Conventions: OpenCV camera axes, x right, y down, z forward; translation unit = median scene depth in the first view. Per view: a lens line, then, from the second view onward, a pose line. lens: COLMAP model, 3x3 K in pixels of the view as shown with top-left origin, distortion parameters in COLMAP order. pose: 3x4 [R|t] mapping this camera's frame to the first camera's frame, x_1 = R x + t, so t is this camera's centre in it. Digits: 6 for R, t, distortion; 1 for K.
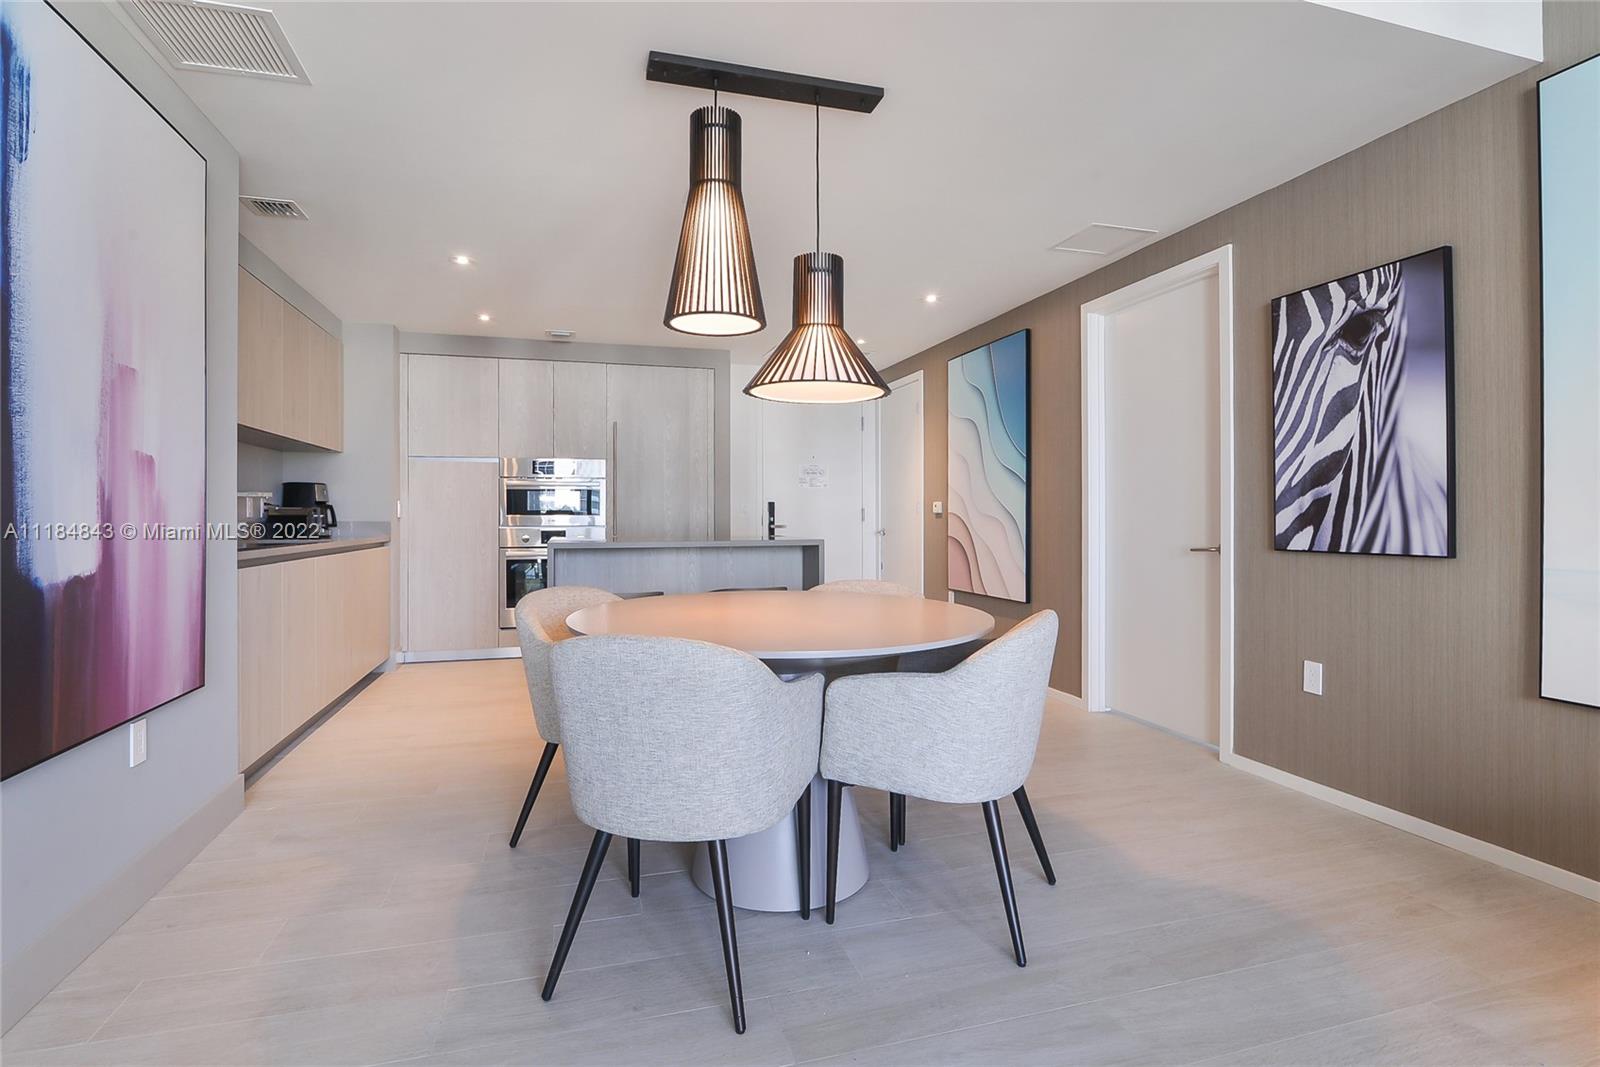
lens RADIAL K [[784.0, 0, 793.6], [0, 784.0, 524.1], [0, 0, 1]] dist [0.001884, 0.000416]
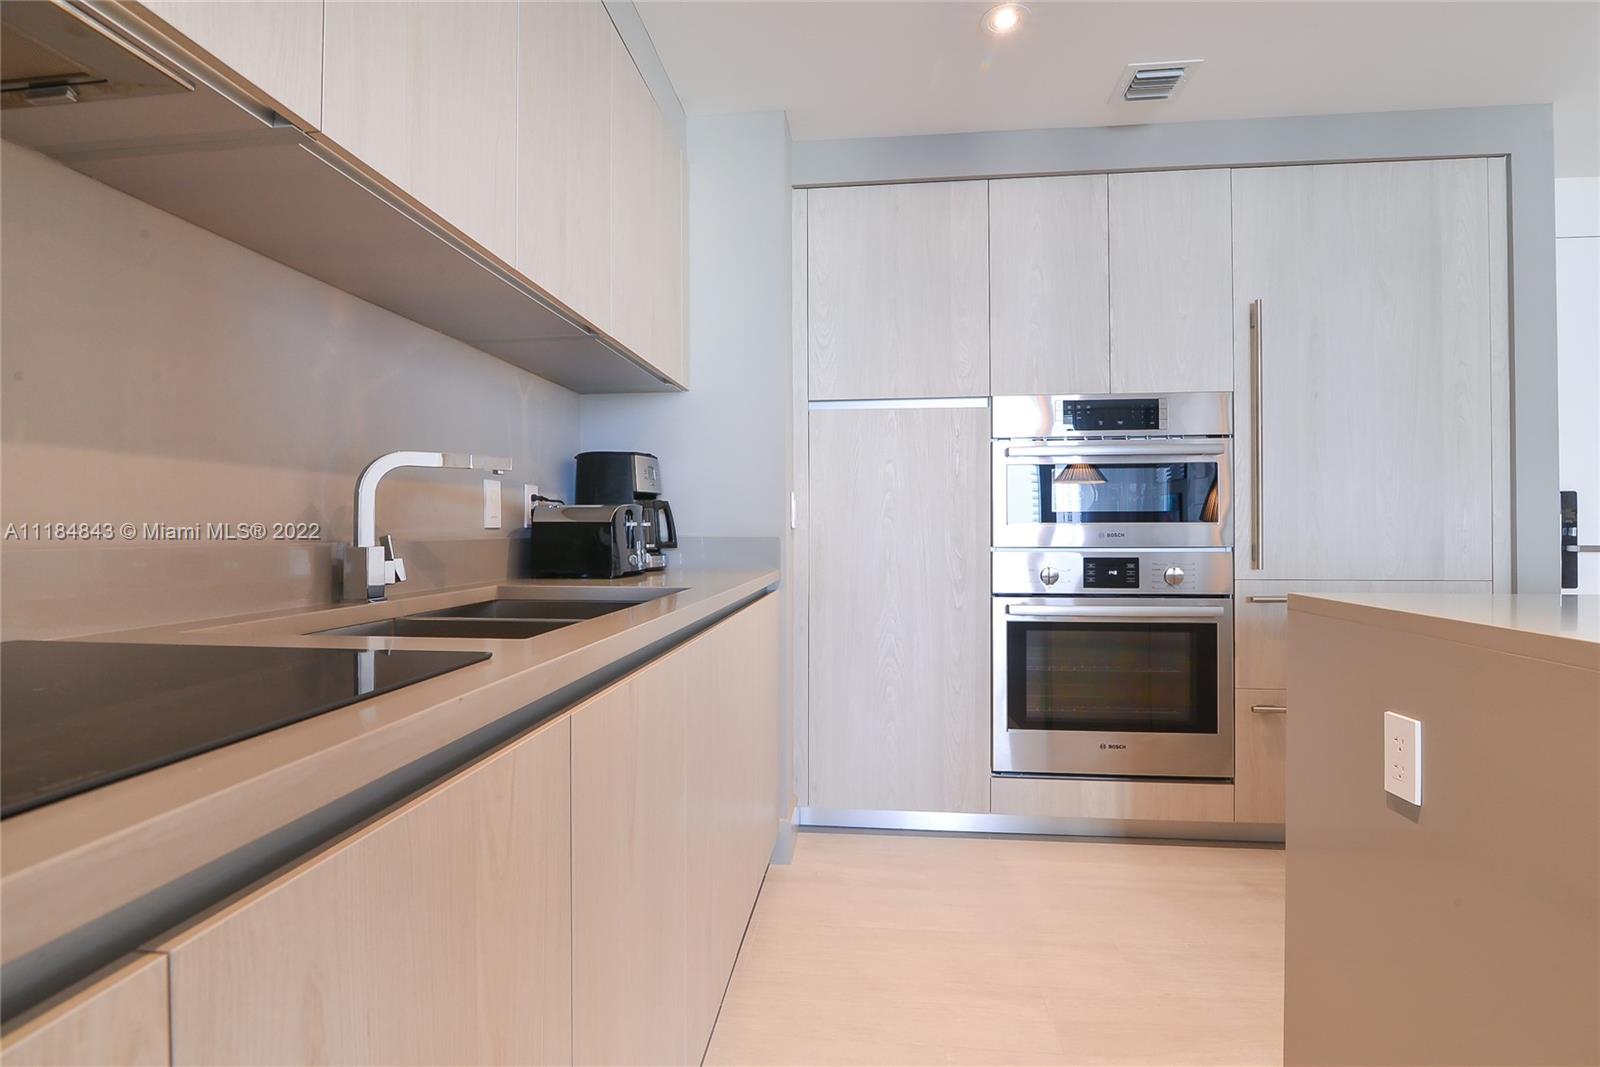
lens RADIAL K [[784.0, 0, 804.7], [0, 784.0, 523.7], [0, 0, 1]] dist [0.001884, 0.000416]
pose [[0.931875, -0.003243, -0.362764, -0.338038], [-0.002354, 0.999885, -0.014986, -0.004360], [0.362771, 0.014819, 0.931761, 0.585779]]
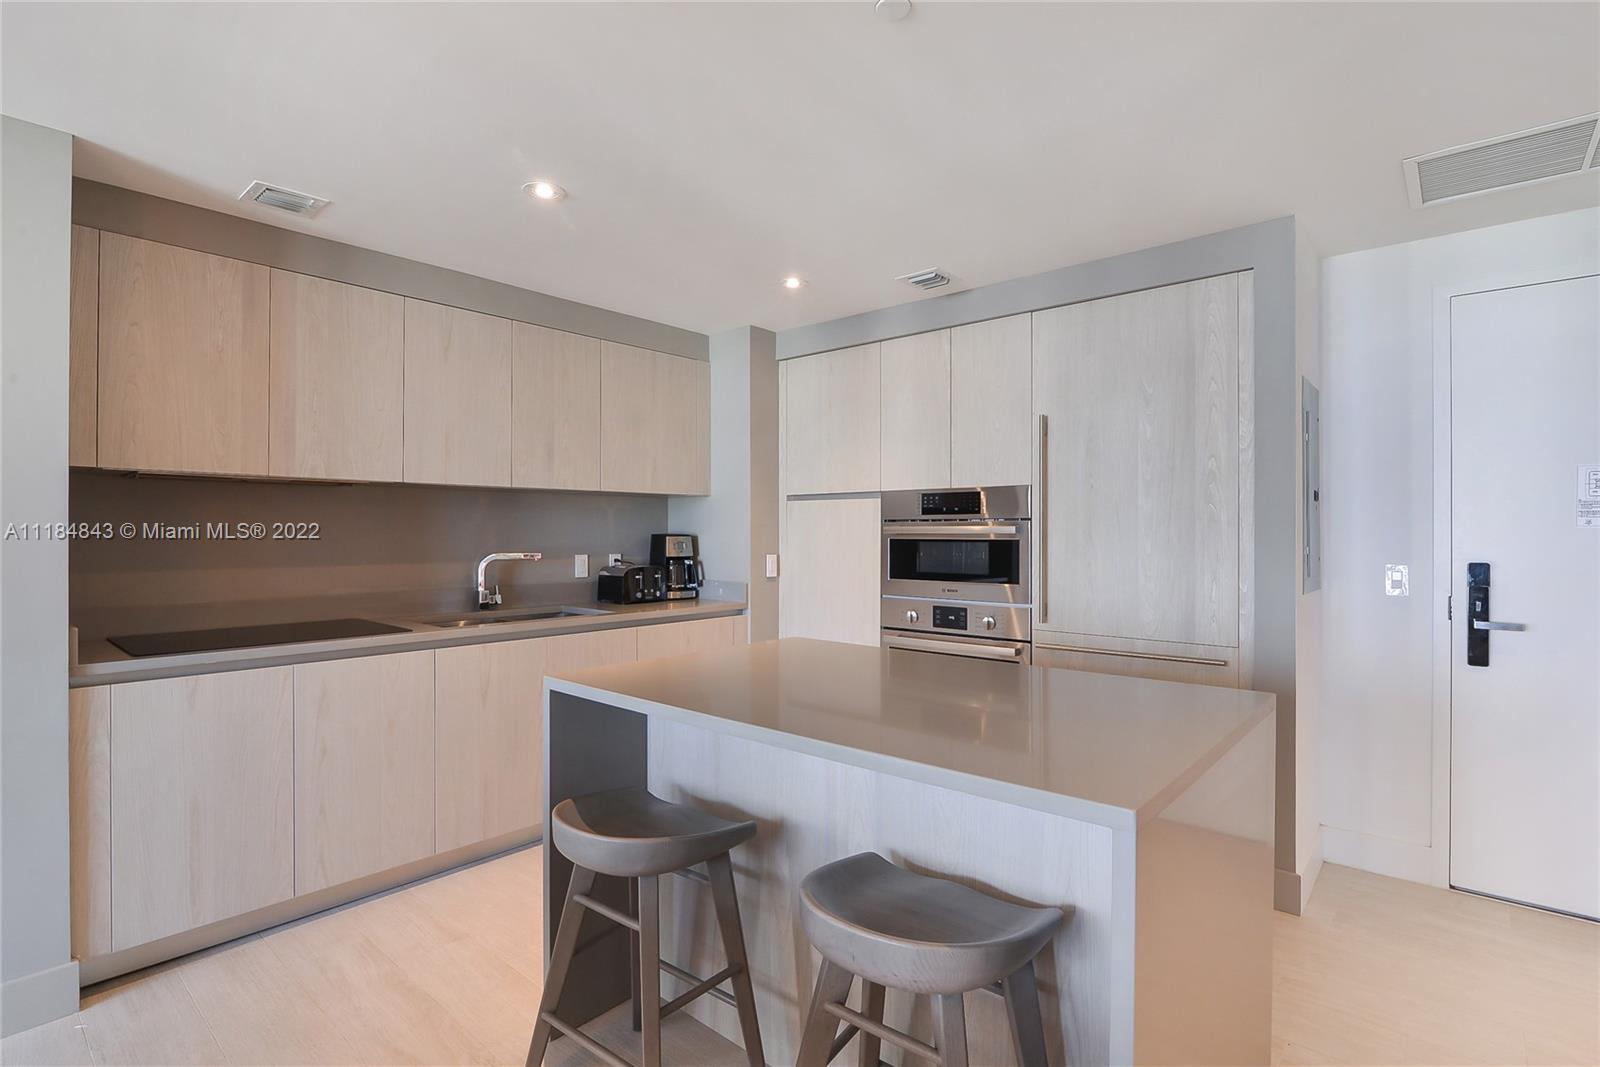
lens RADIAL K [[784.0, 0, 796.4], [0, 784.0, 534.8], [0, 0, 1]] dist [0.001884, 0.000416]
pose [[0.540351, 0.006259, -0.841417, 0.157644], [-0.009902, 0.999950, 0.001080, -0.052226], [0.841382, 0.007748, 0.540386, 0.635040]]
